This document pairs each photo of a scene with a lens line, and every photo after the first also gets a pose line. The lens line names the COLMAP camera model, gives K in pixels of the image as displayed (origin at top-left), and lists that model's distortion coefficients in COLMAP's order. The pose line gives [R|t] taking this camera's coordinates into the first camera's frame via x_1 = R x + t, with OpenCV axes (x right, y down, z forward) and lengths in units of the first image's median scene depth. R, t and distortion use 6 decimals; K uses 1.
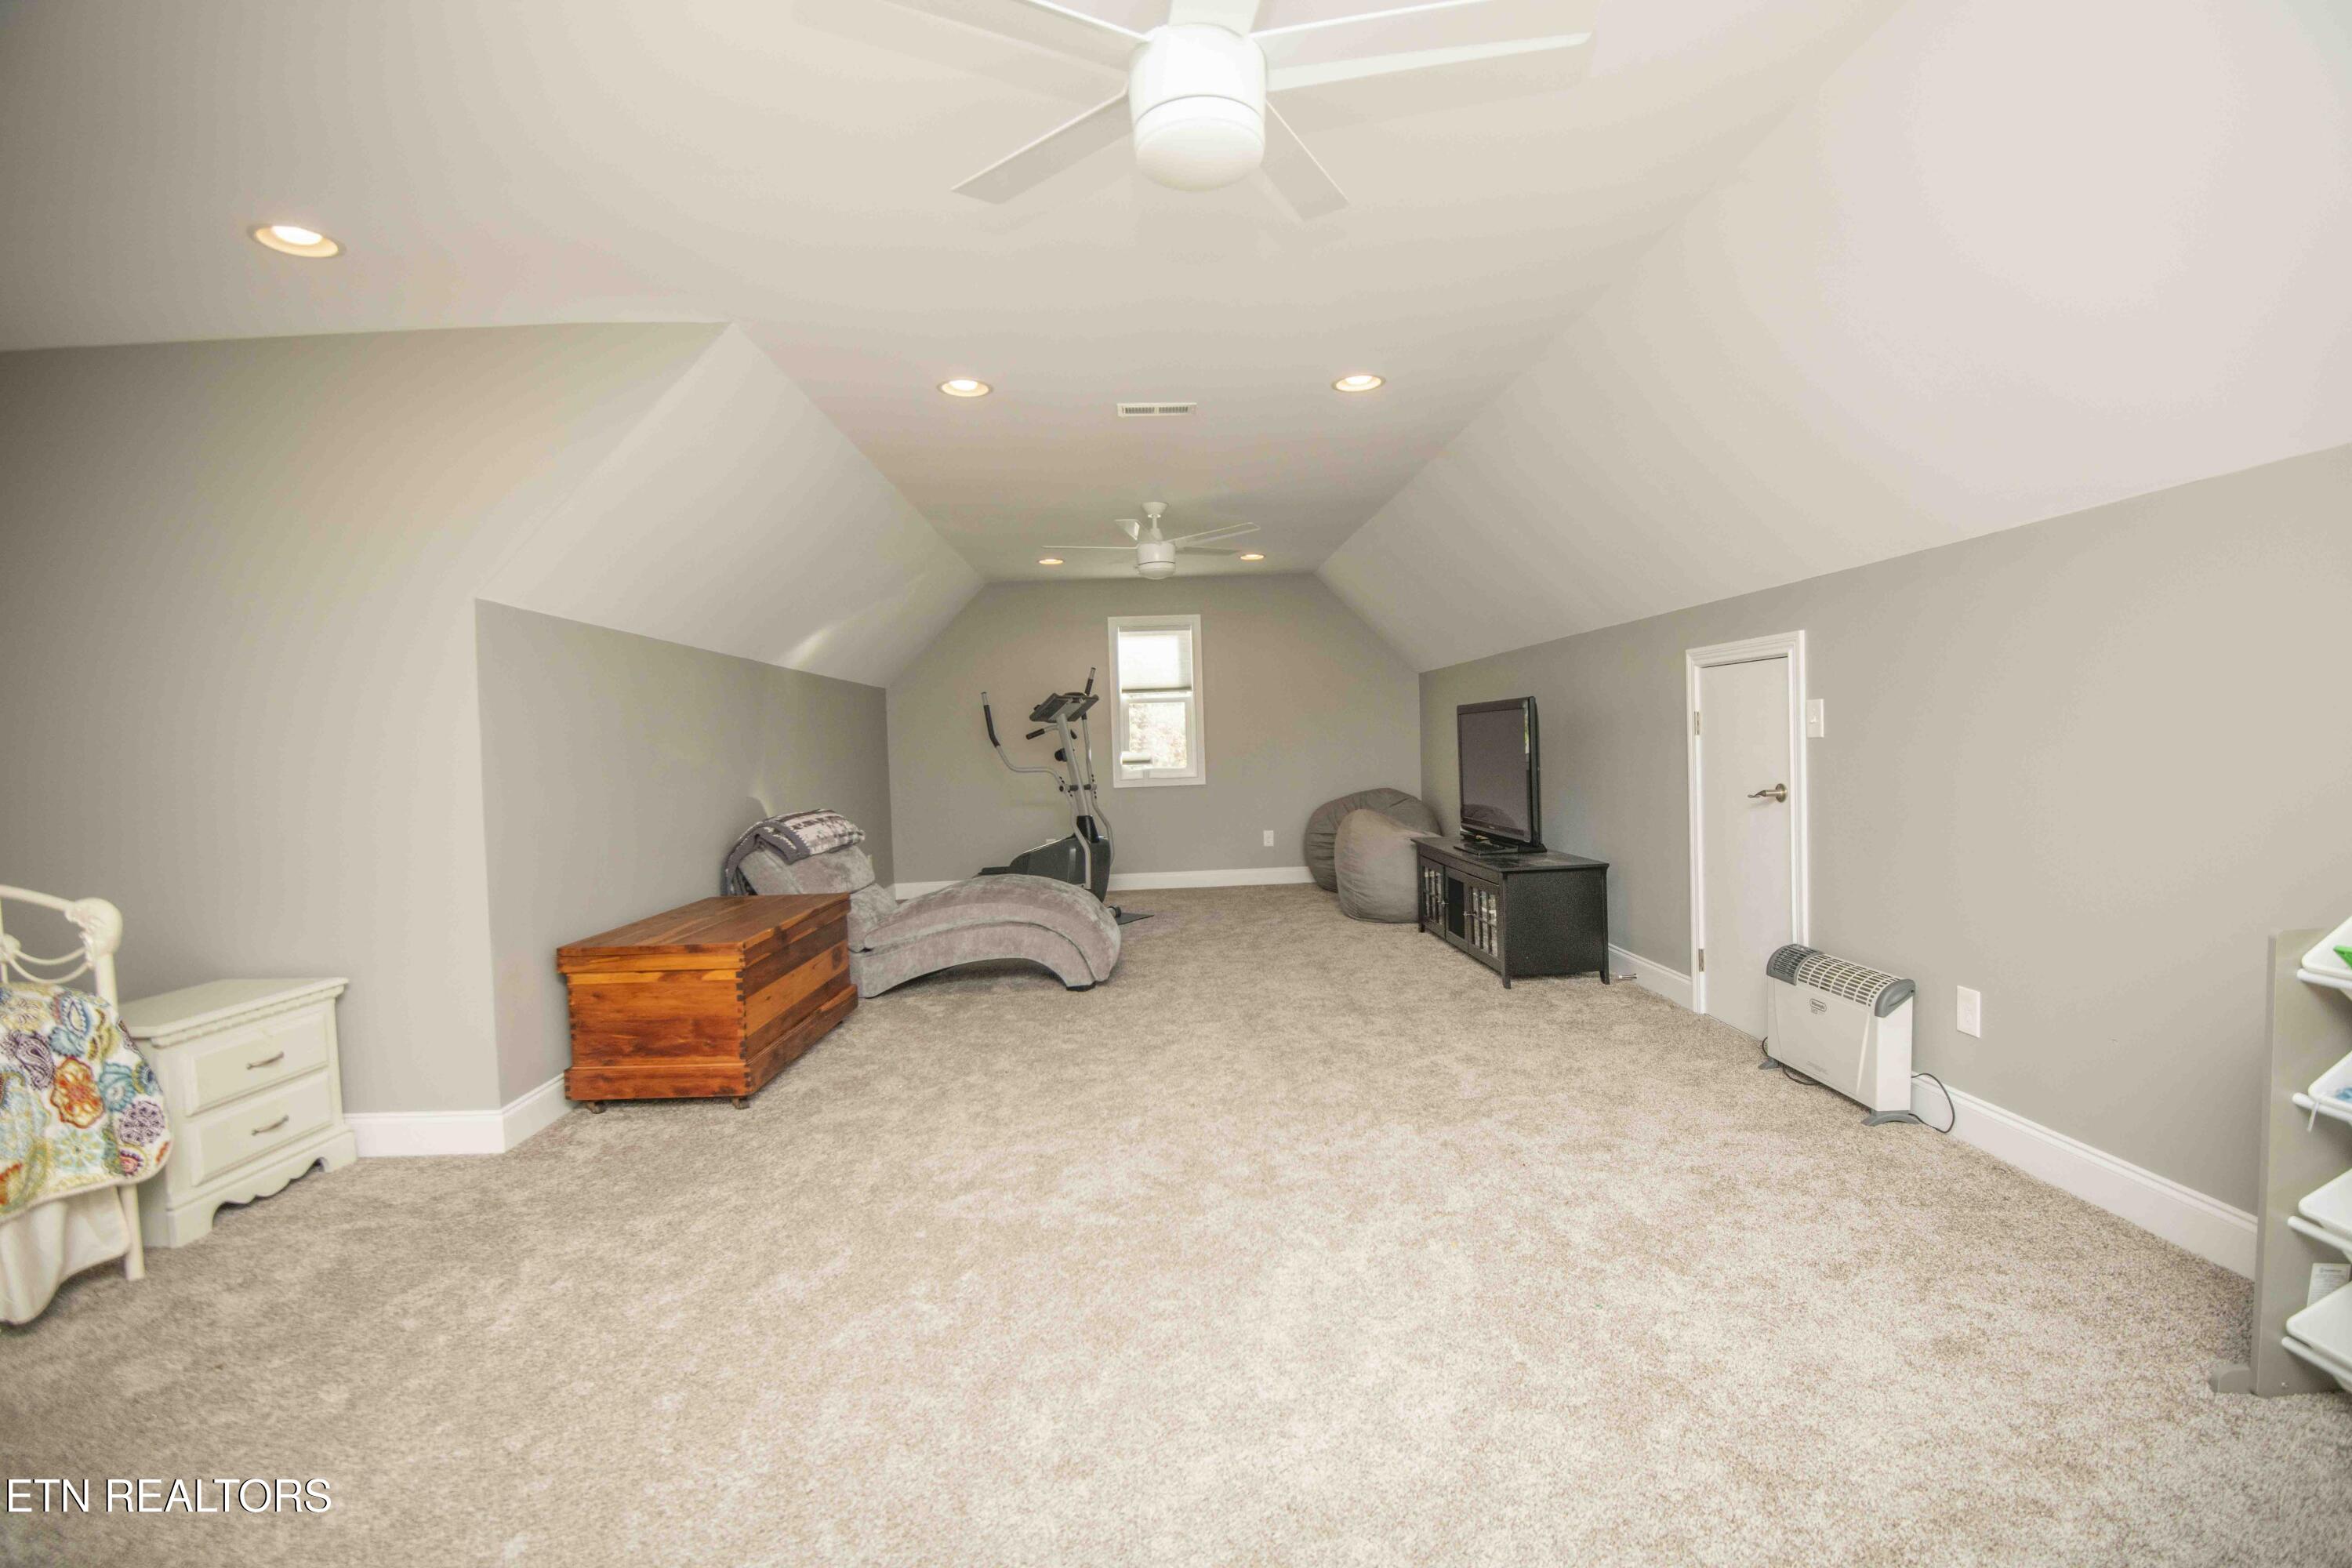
lens RADIAL K [[1076.1, 0, 1186.4], [0, 1076.1, 784.8], [0, 0, 1]] dist [-0.006418, -0.016827]
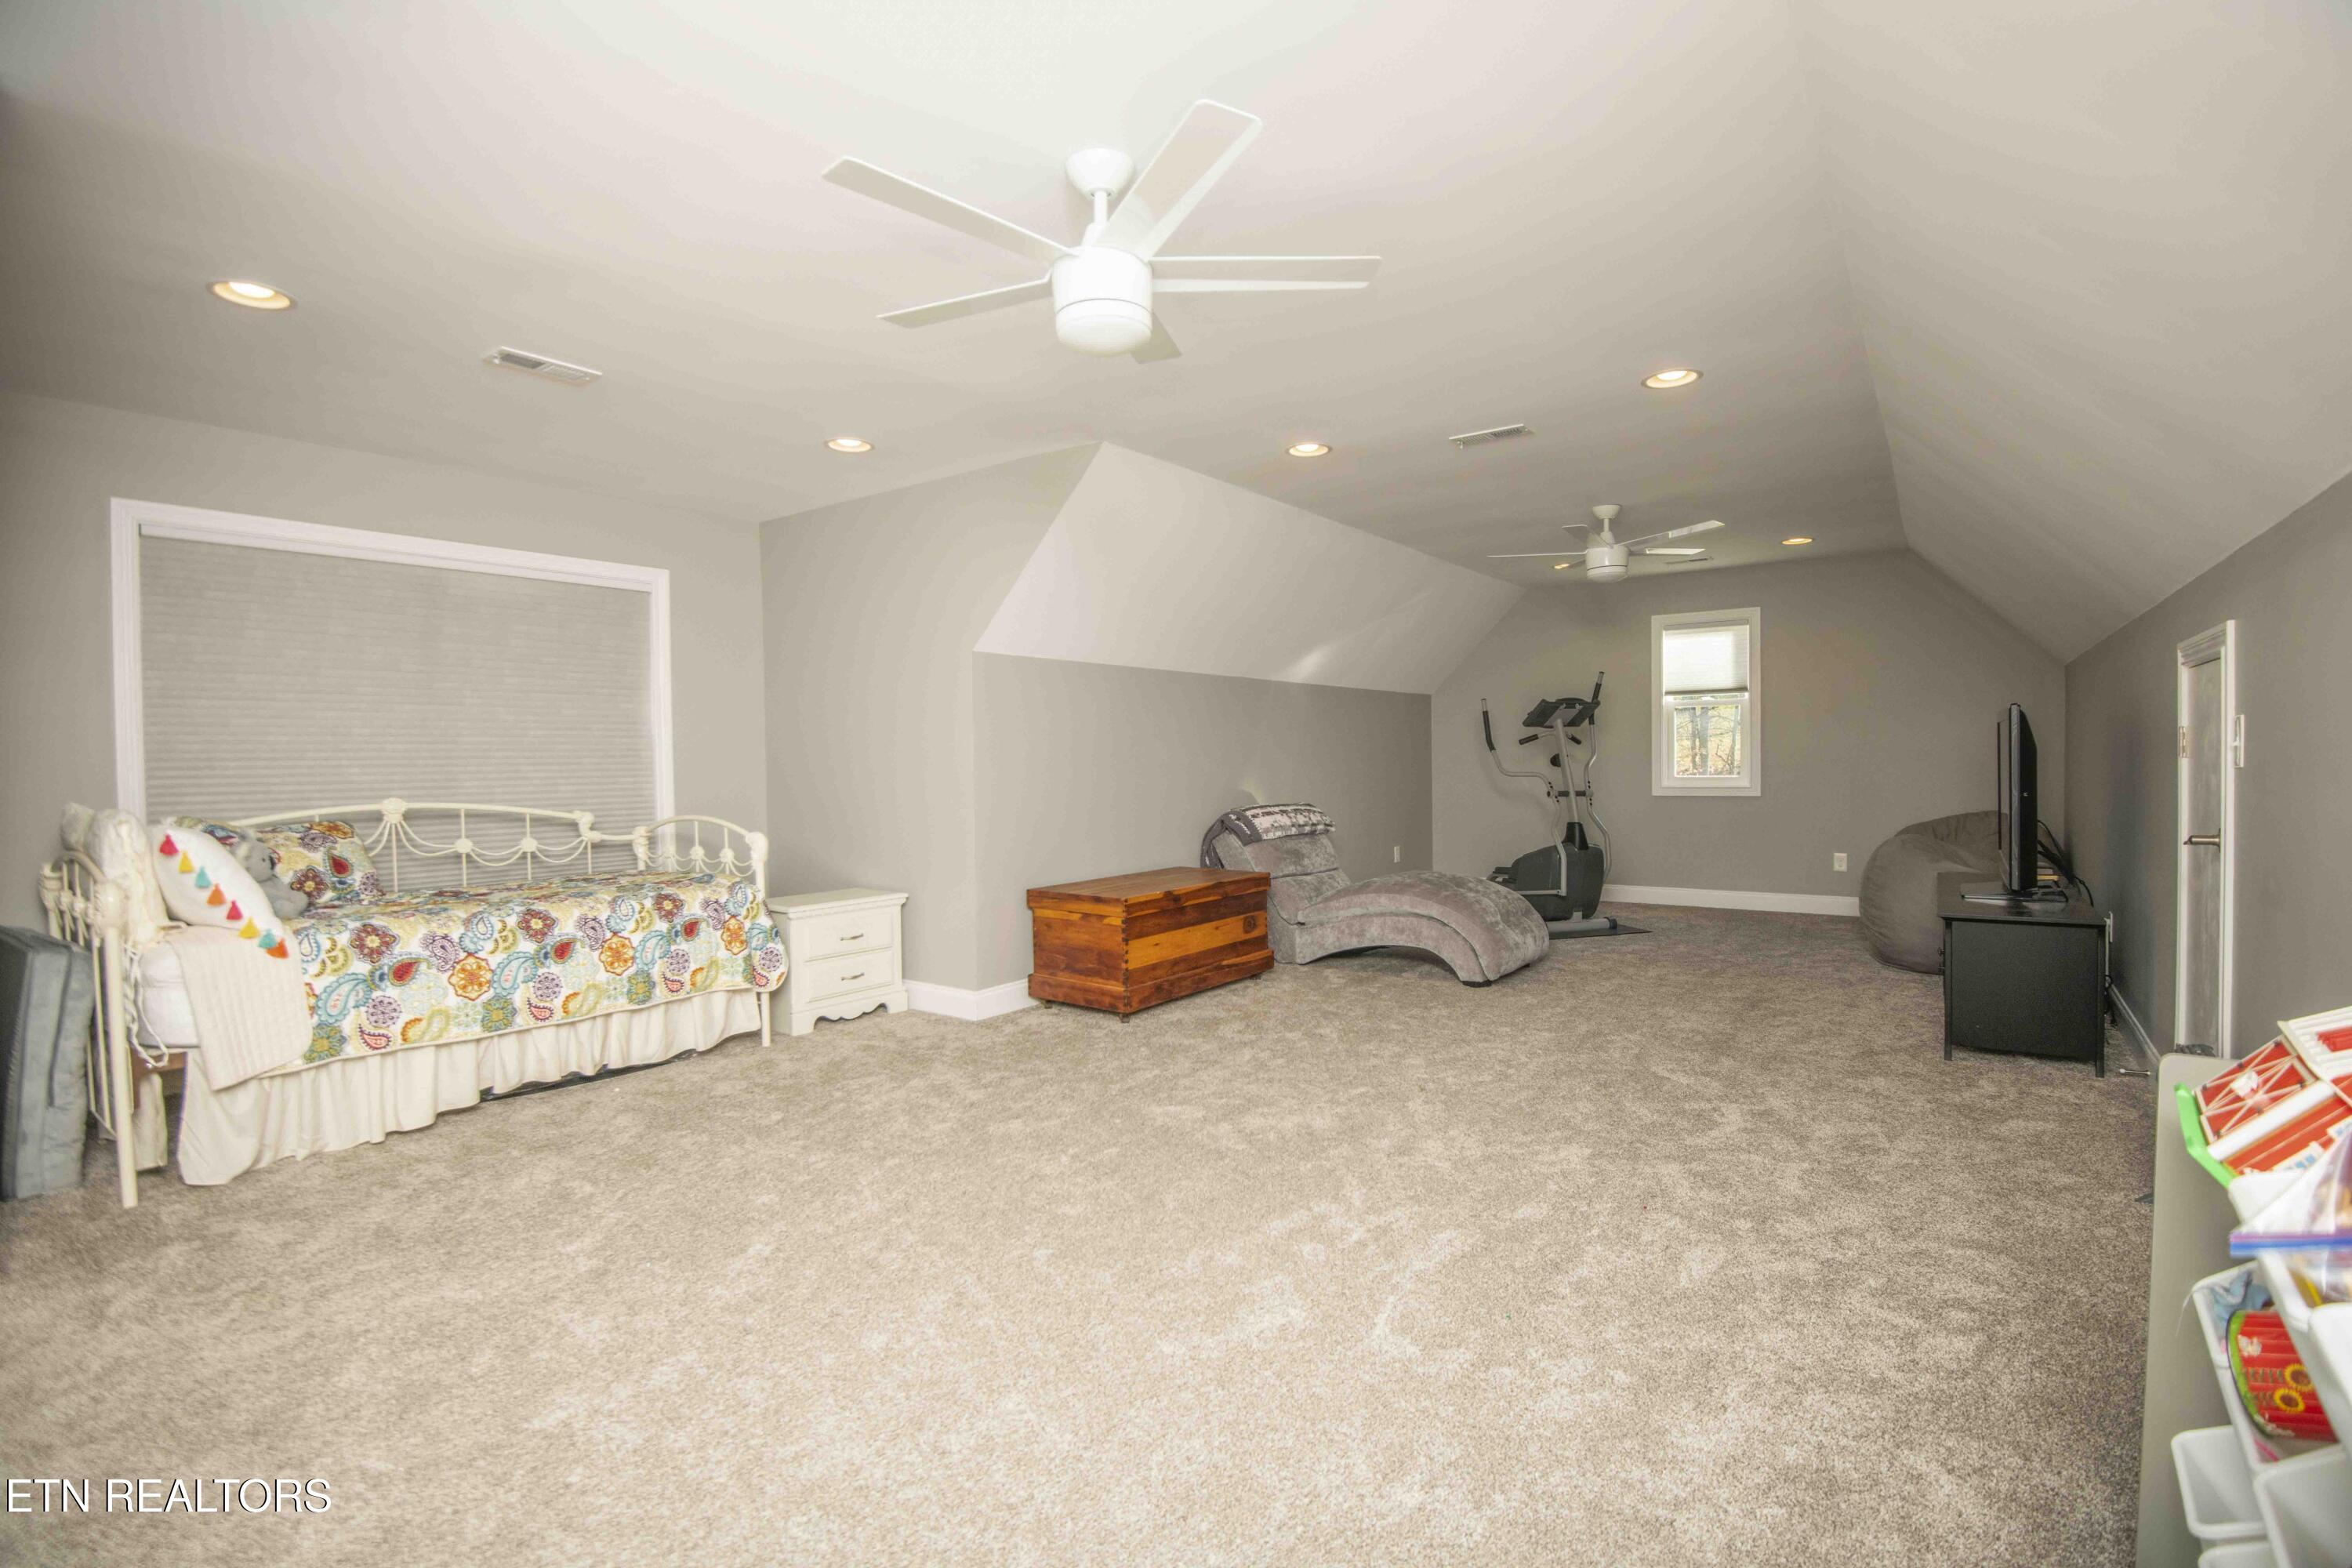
lens RADIAL K [[1064.7, 0, 1169.3], [0, 1064.7, 748.7], [0, 0, 1]] dist [0.035257, -0.050054]
pose [[0.784829, 0.015426, -0.619520, 0.439718], [-0.033139, 0.999304, -0.017099, -0.019089], [0.618826, 0.033950, 0.784794, -0.020384]]
